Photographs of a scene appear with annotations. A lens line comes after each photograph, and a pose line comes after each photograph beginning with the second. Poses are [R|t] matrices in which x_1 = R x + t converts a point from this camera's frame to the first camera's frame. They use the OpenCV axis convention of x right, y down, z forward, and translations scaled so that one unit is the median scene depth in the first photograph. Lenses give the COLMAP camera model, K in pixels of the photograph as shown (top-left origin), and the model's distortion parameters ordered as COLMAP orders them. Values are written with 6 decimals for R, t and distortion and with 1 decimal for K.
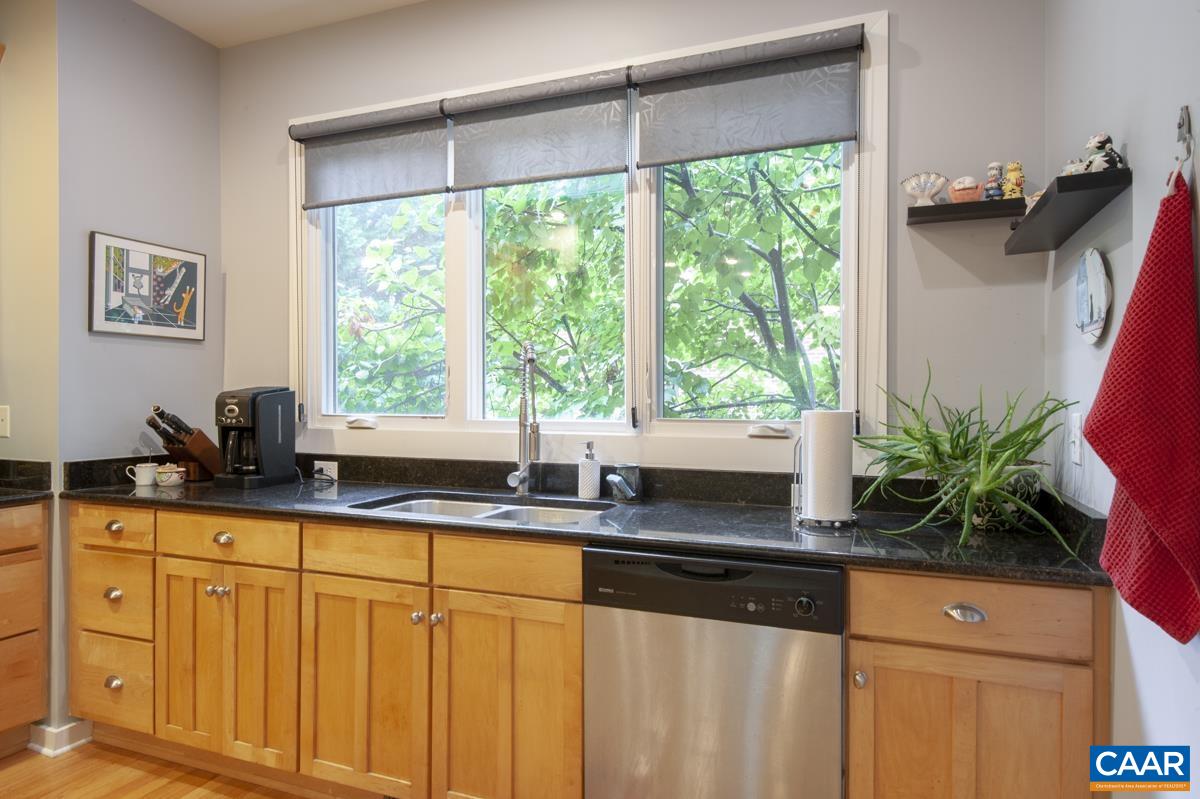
lens RADIAL K [[732.1, 0, 598.0], [0, 732.1, 412.9], [0, 0, 1]] dist [0.019105, -0.000894]
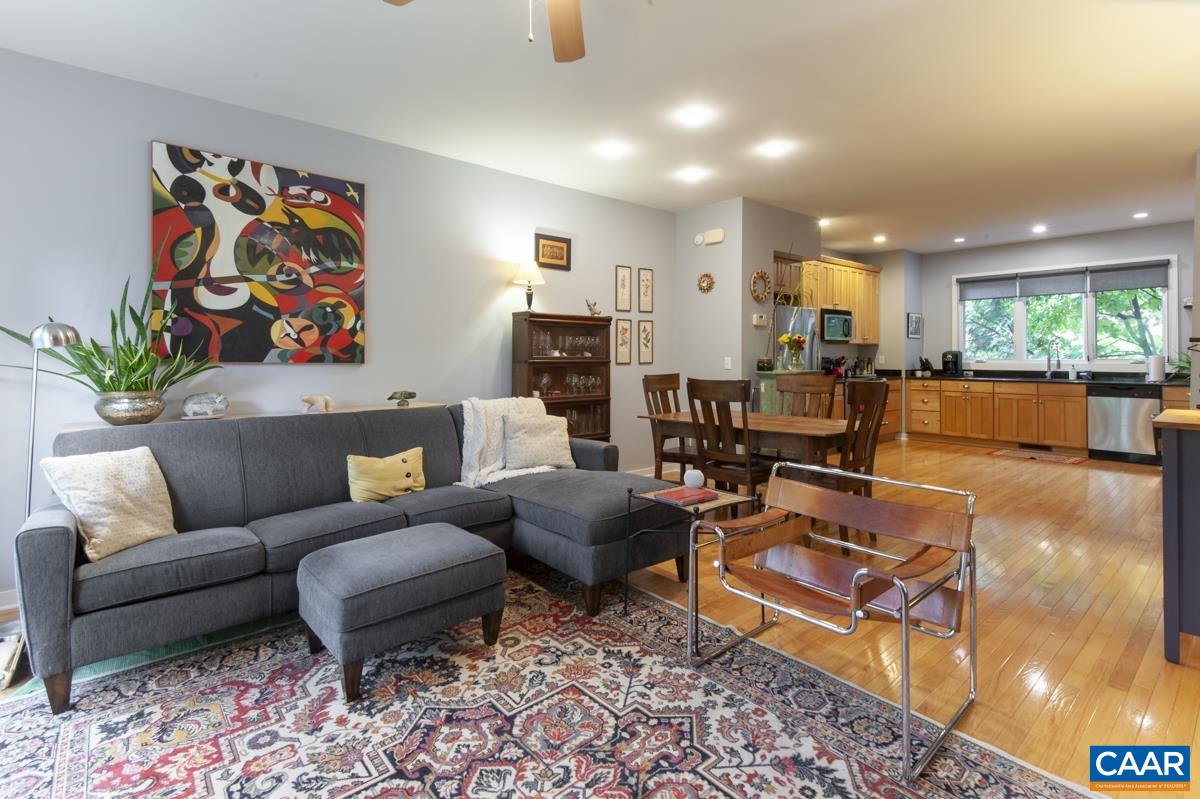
lens RADIAL K [[559.3, 0, 596.0], [0, 559.3, 357.0], [0, 0, 1]] dist [0.036904, -0.019373]
pose [[0.880020, -0.003431, -0.474924, -0.802214], [-0.003815, 0.999891, -0.014292, 0.051066], [0.474921, 0.014389, 0.879911, -2.811282]]
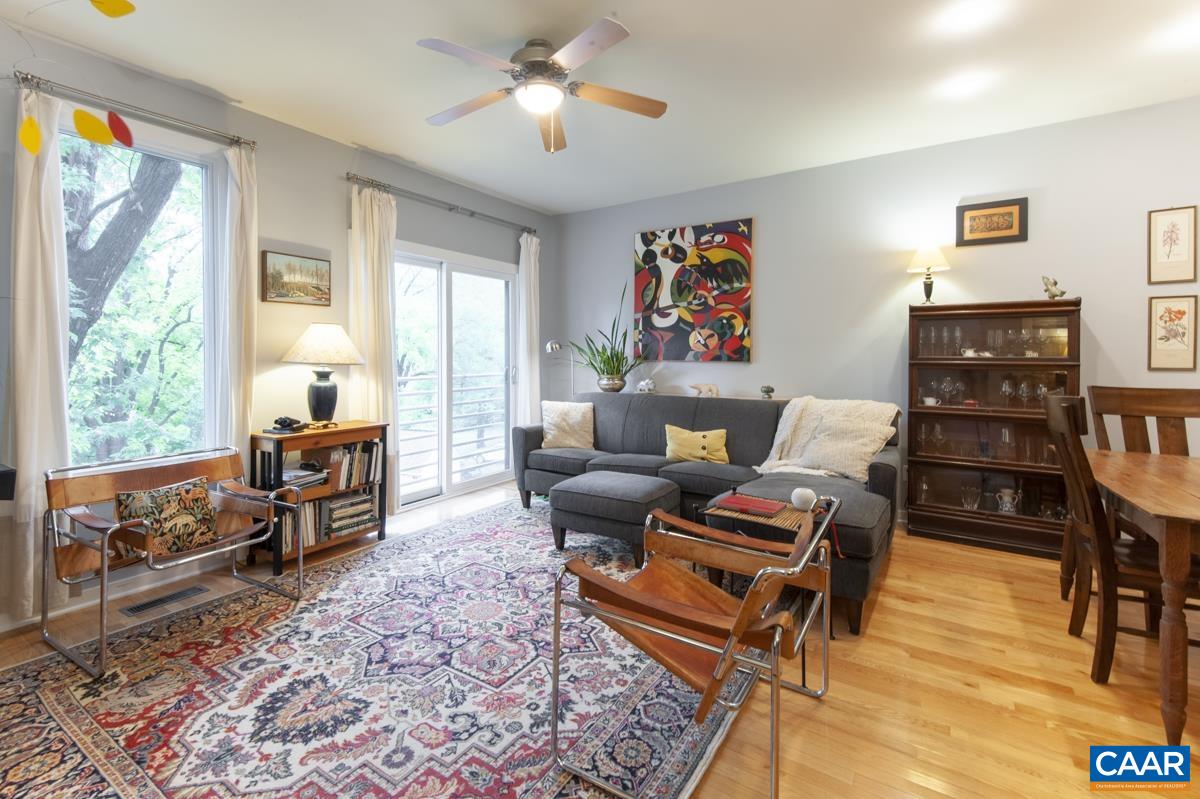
lens RADIAL K [[532.4, 0, 582.5], [0, 532.4, 359.8], [0, 0, 1]] dist [0.034144, -0.018835]
pose [[-0.217052, 0.001784, -0.976158, -0.157161], [-0.018438, 0.999812, 0.005927, 0.040329], [0.975986, 0.019285, -0.216978, -1.874175]]
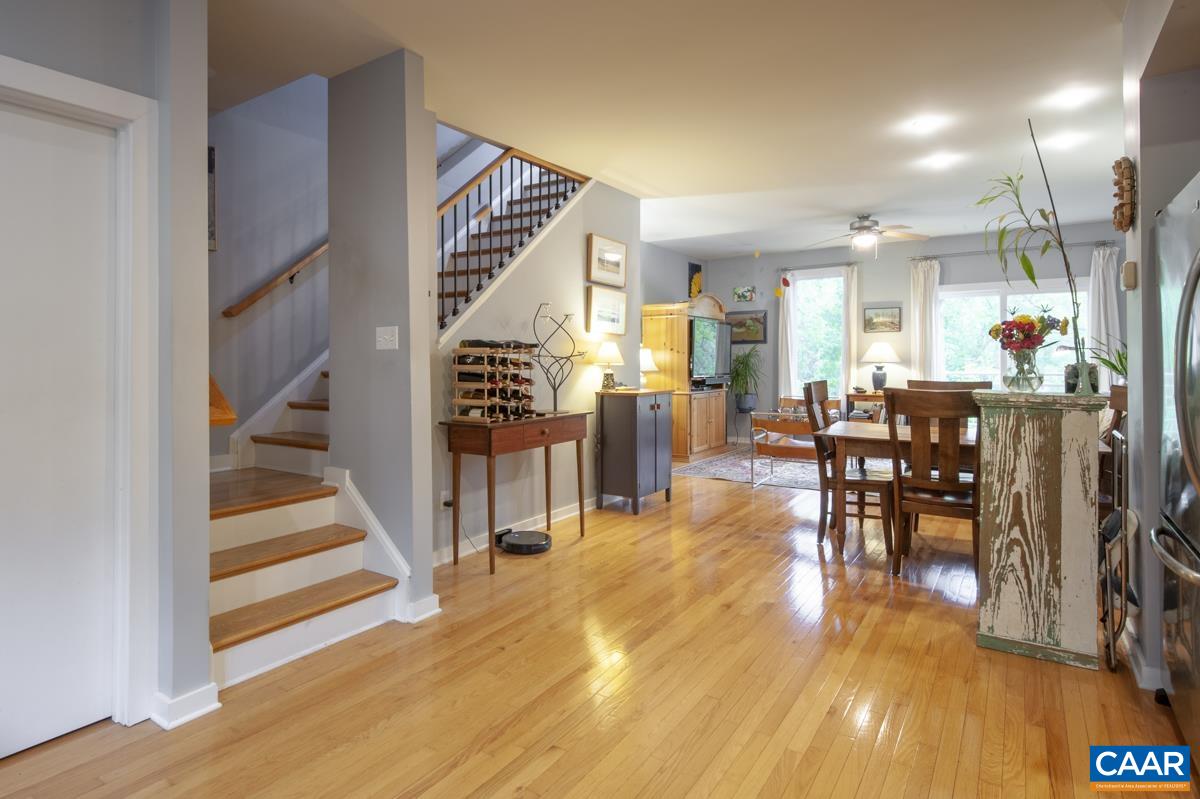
lens RADIAL K [[651.8, 0, 596.6], [0, 651.8, 358.7], [0, 0, 1]] dist [0.001650, -0.000358]
pose [[-0.977532, -0.002288, 0.210777, -0.651368], [0.001993, 0.999796, 0.020096, -0.018632], [-0.210780, 0.020065, -0.977328, 0.846226]]
